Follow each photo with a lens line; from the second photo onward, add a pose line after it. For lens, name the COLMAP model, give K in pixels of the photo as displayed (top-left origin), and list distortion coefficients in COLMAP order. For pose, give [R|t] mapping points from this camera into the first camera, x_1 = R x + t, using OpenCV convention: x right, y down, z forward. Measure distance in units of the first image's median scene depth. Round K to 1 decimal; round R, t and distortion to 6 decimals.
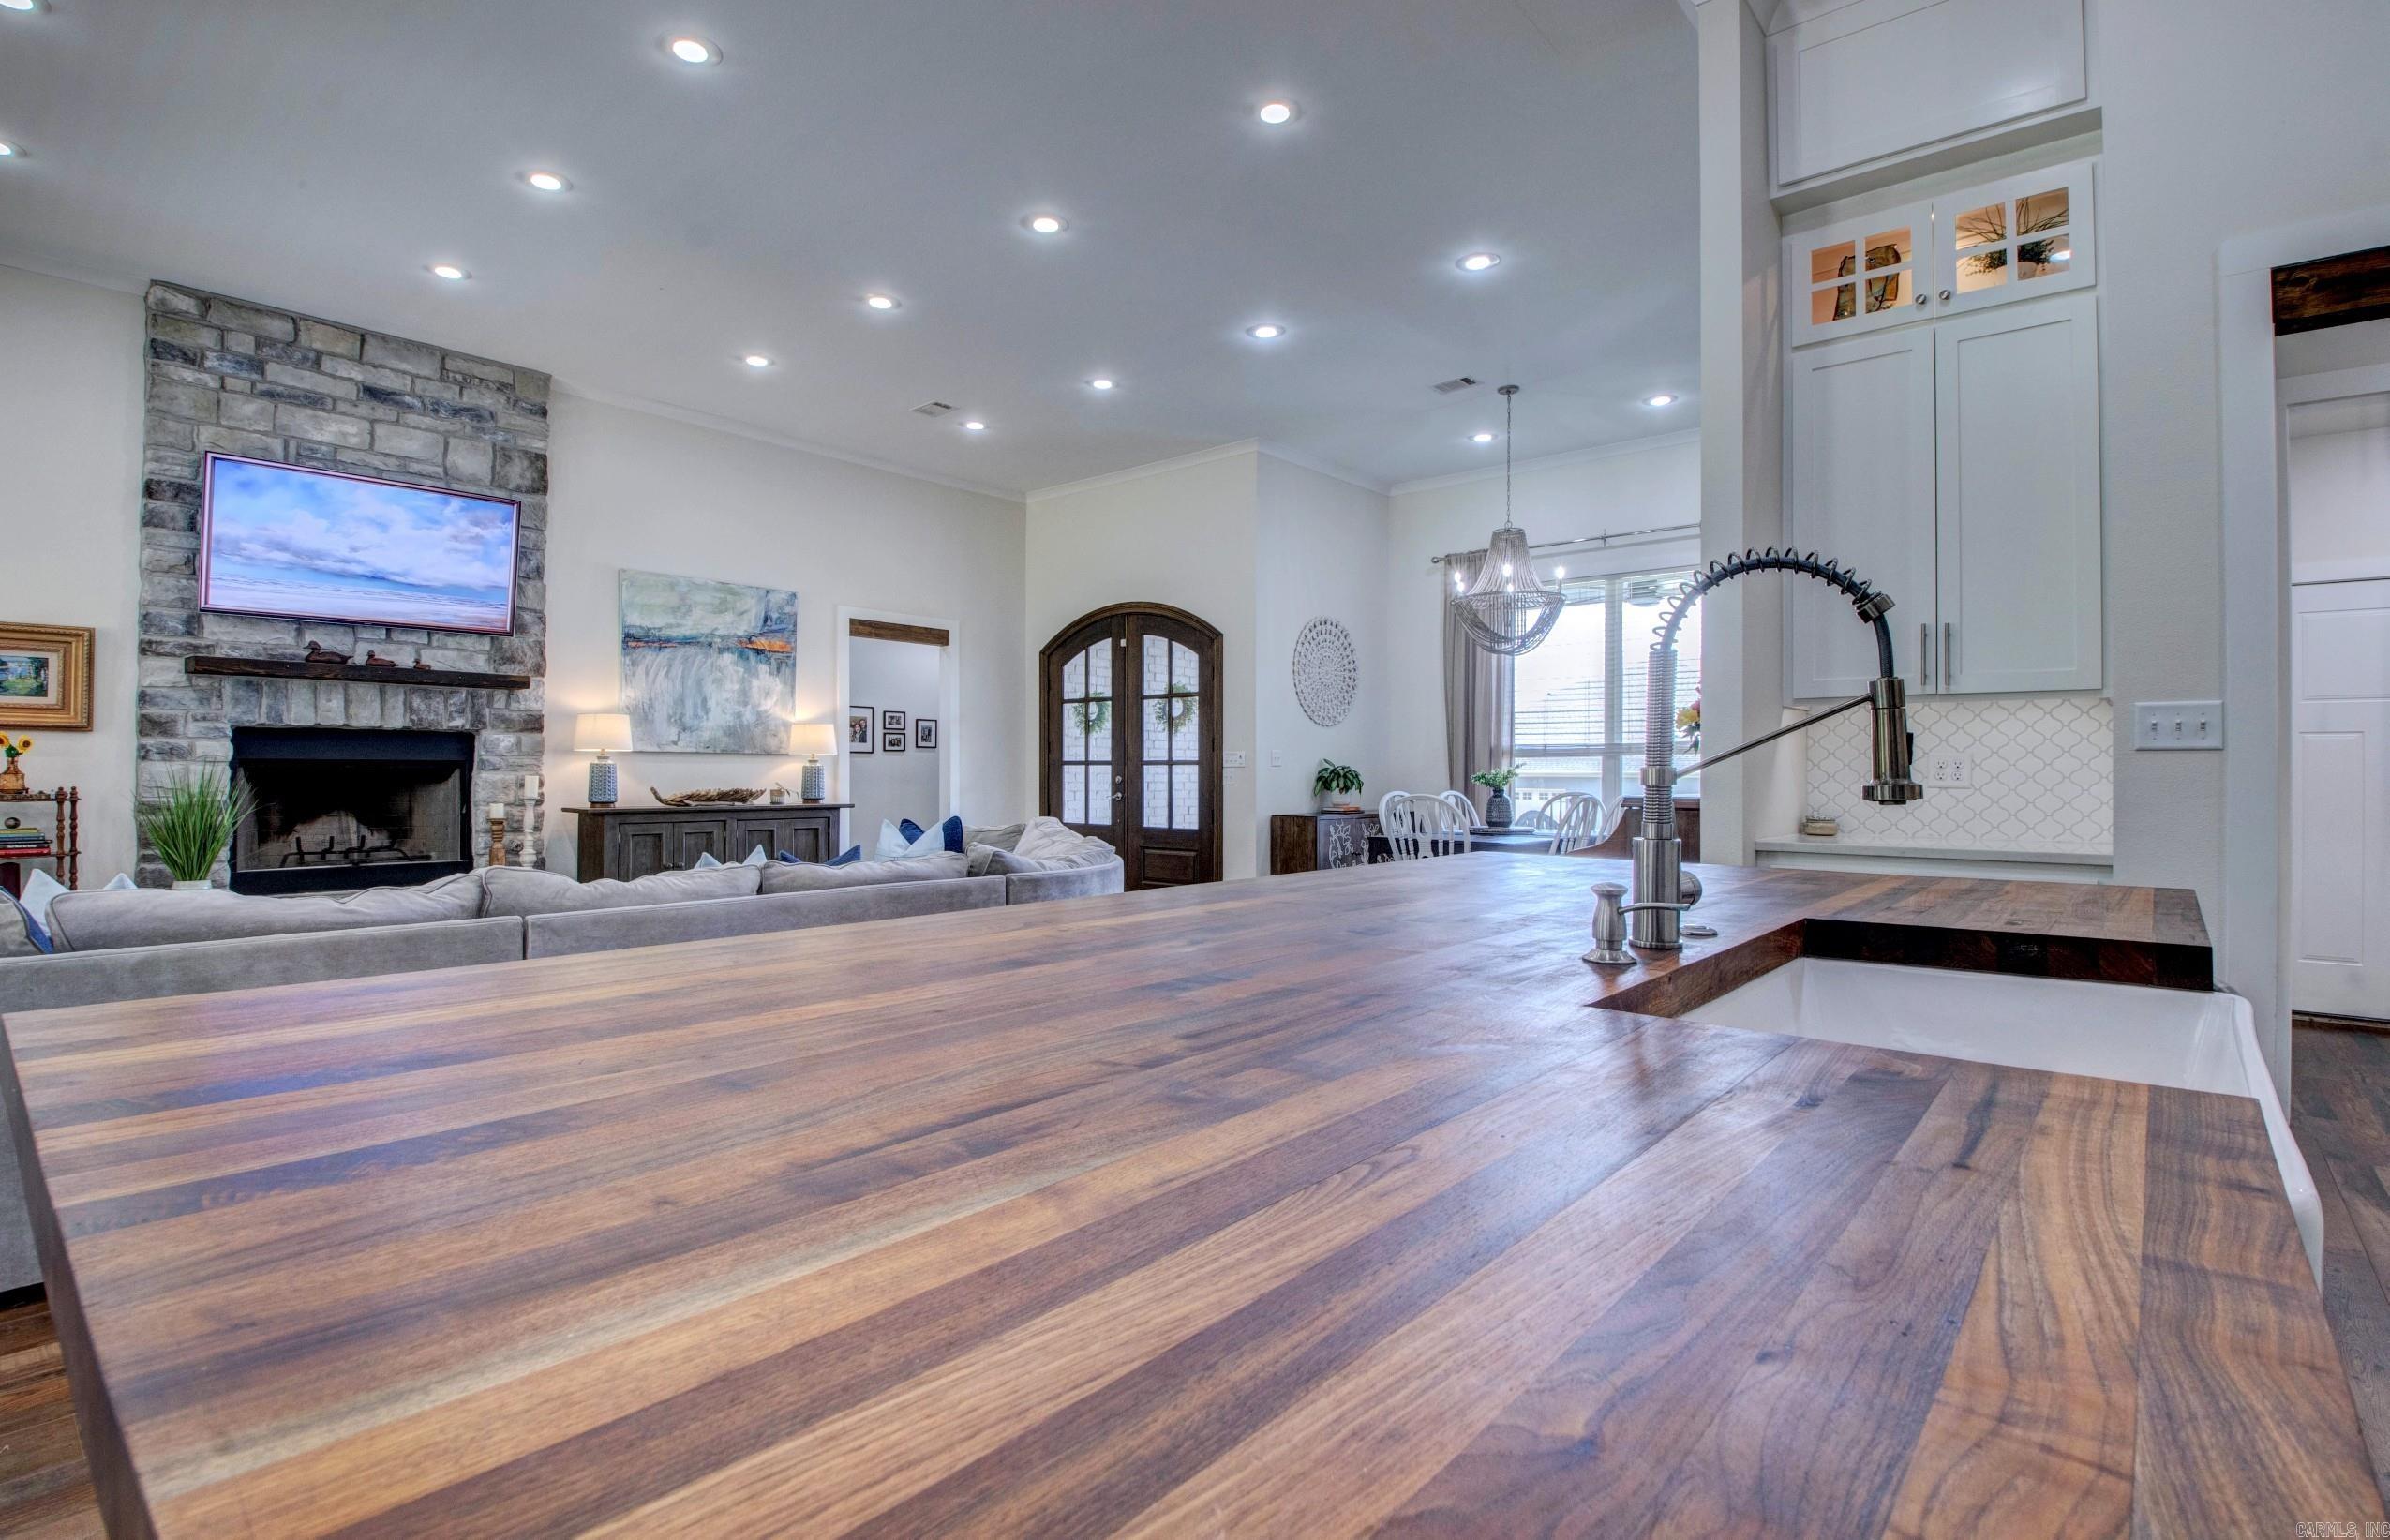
lens RADIAL K [[1115.3, 0, 1186.4], [0, 1115.3, 760.0], [0, 0, 1]] dist [0.019616, -0.032819]
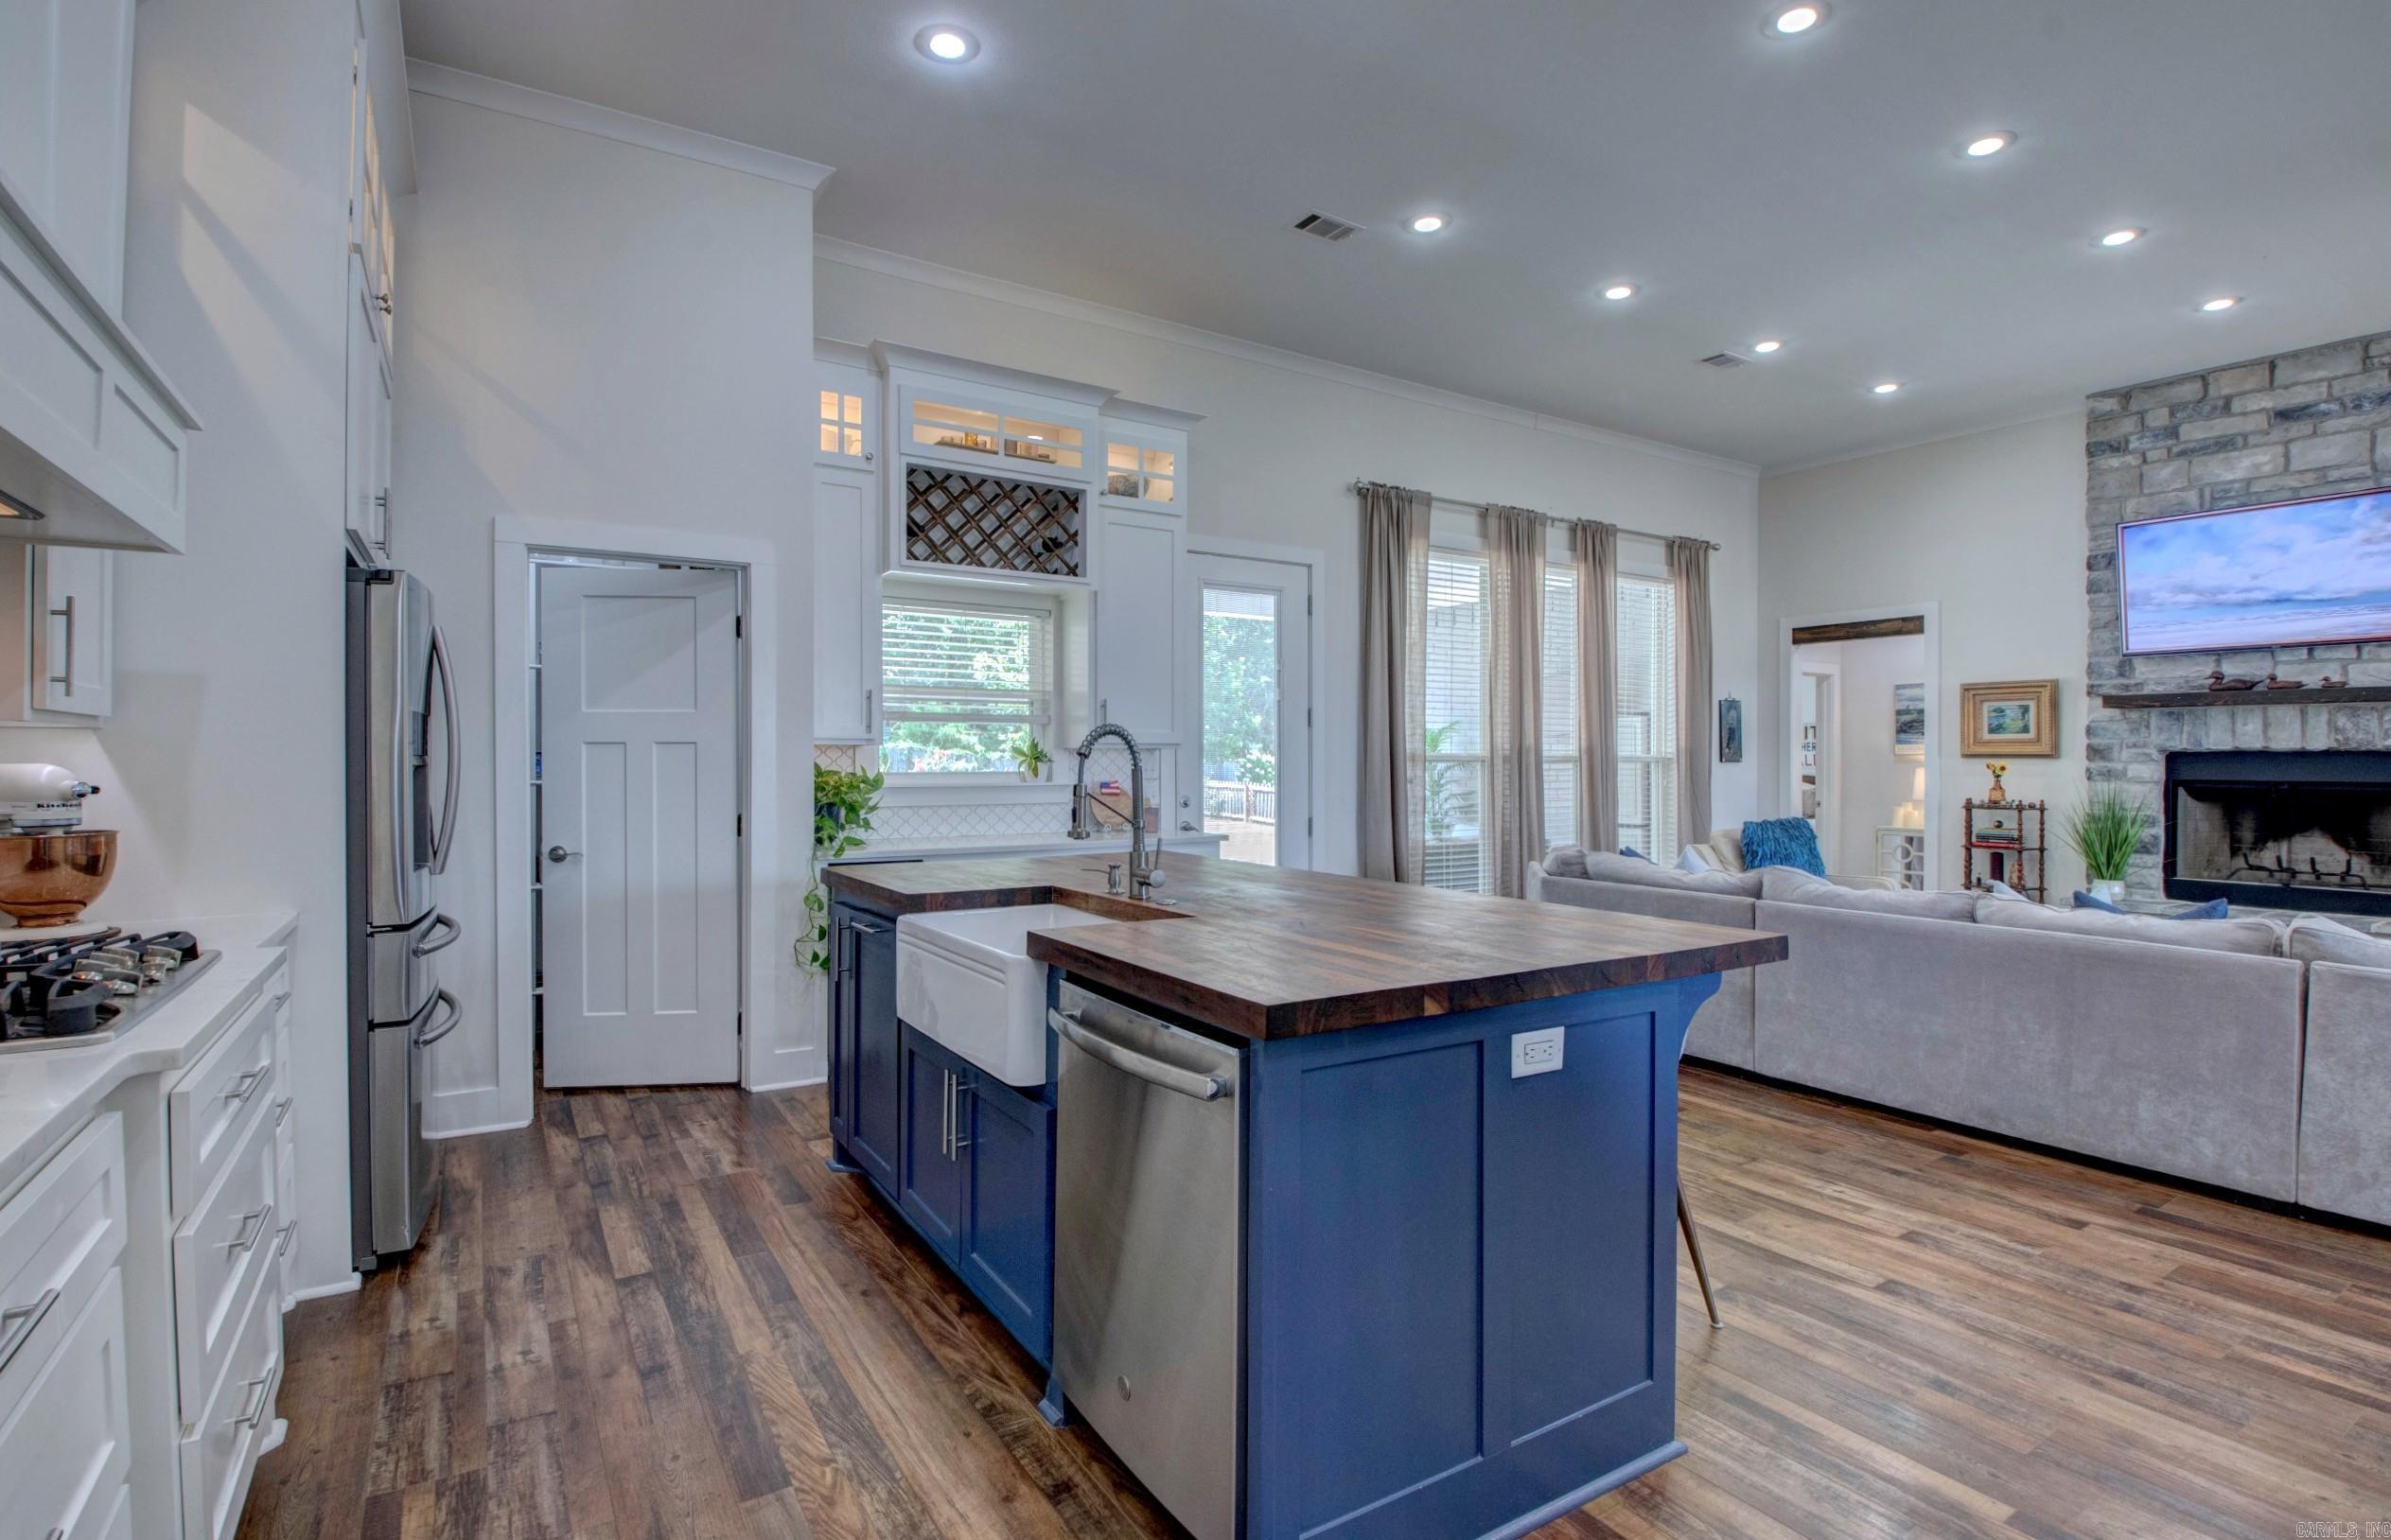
lens RADIAL K [[1117.4, 0, 1175.9], [0, 1117.4, 755.6], [0, 0, 1]] dist [-0.019000, -0.007662]
pose [[-0.300035, -0.005185, -0.953914, 0.446522], [0.005037, 0.999963, -0.007019, -0.019653], [0.953915, -0.006911, -0.299997, 0.307974]]
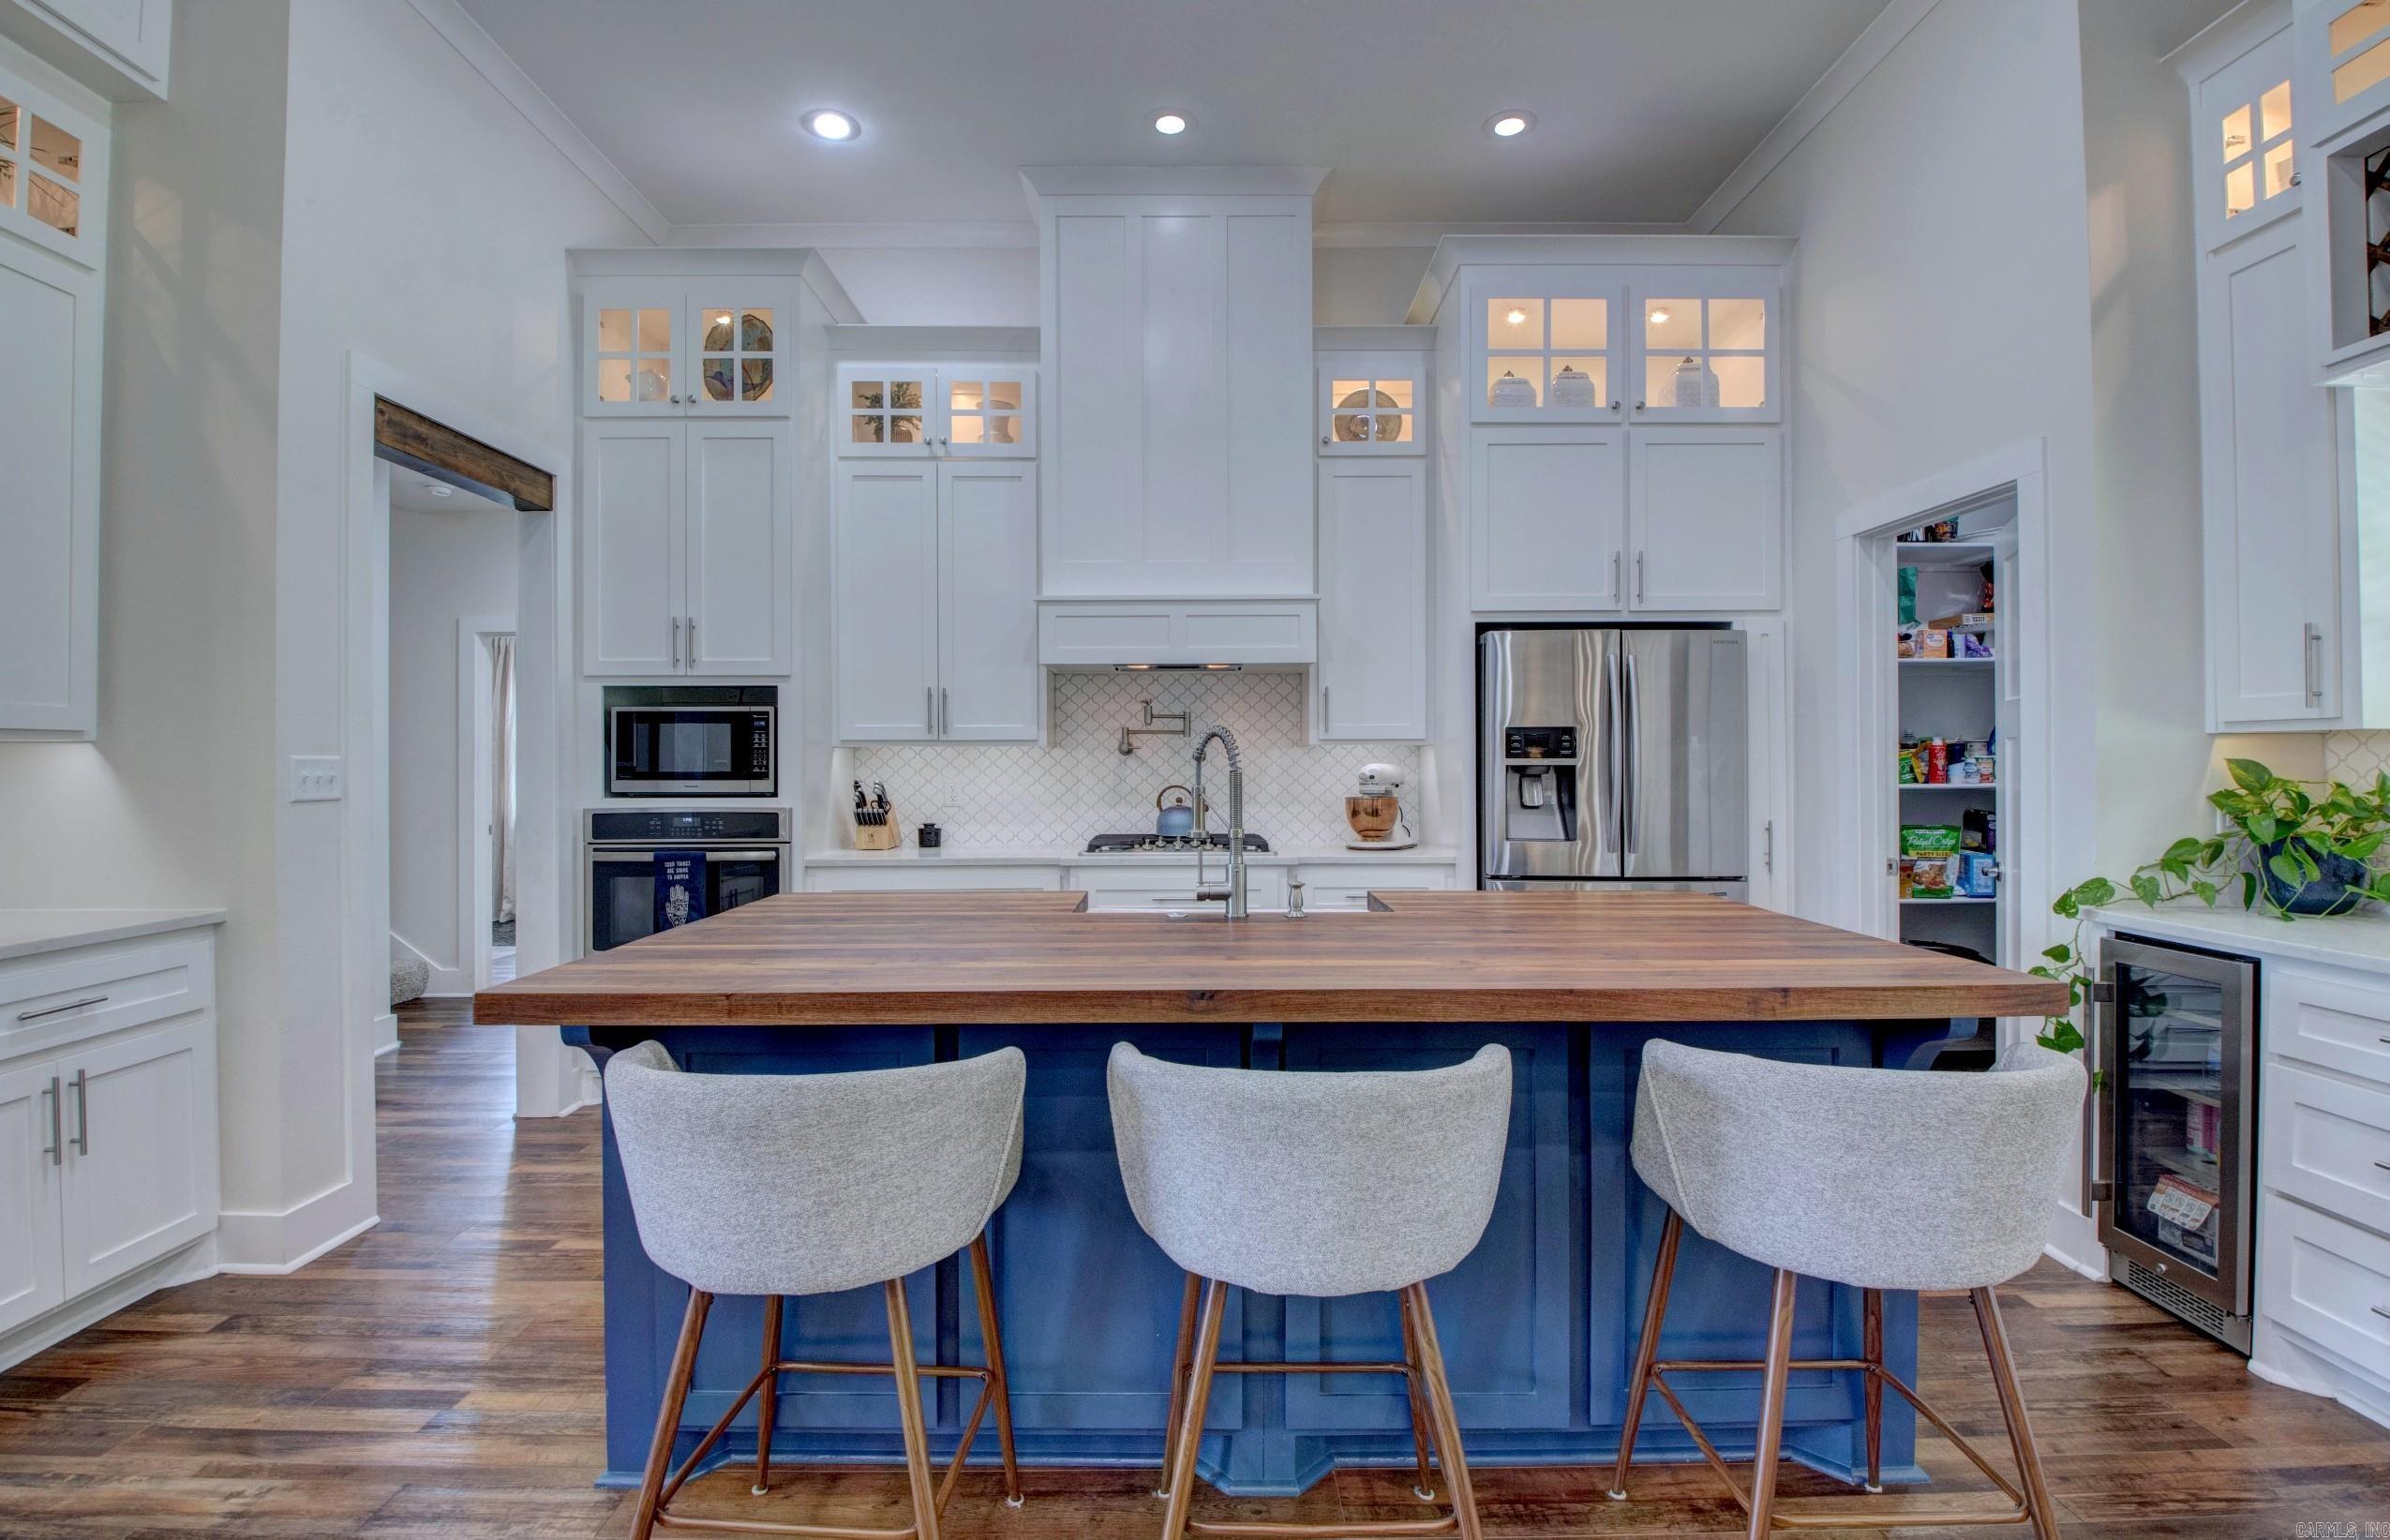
lens RADIAL K [[1105.3, 0, 1190.2], [0, 1105.3, 758.2], [0, 0, 1]] dist [0.019544, -0.034080]
pose [[-0.657116, 0.001408, 0.753788, -0.183489], [-0.004731, 0.999971, -0.005993, -0.019330], [-0.753775, -0.007505, -0.657090, 0.419928]]
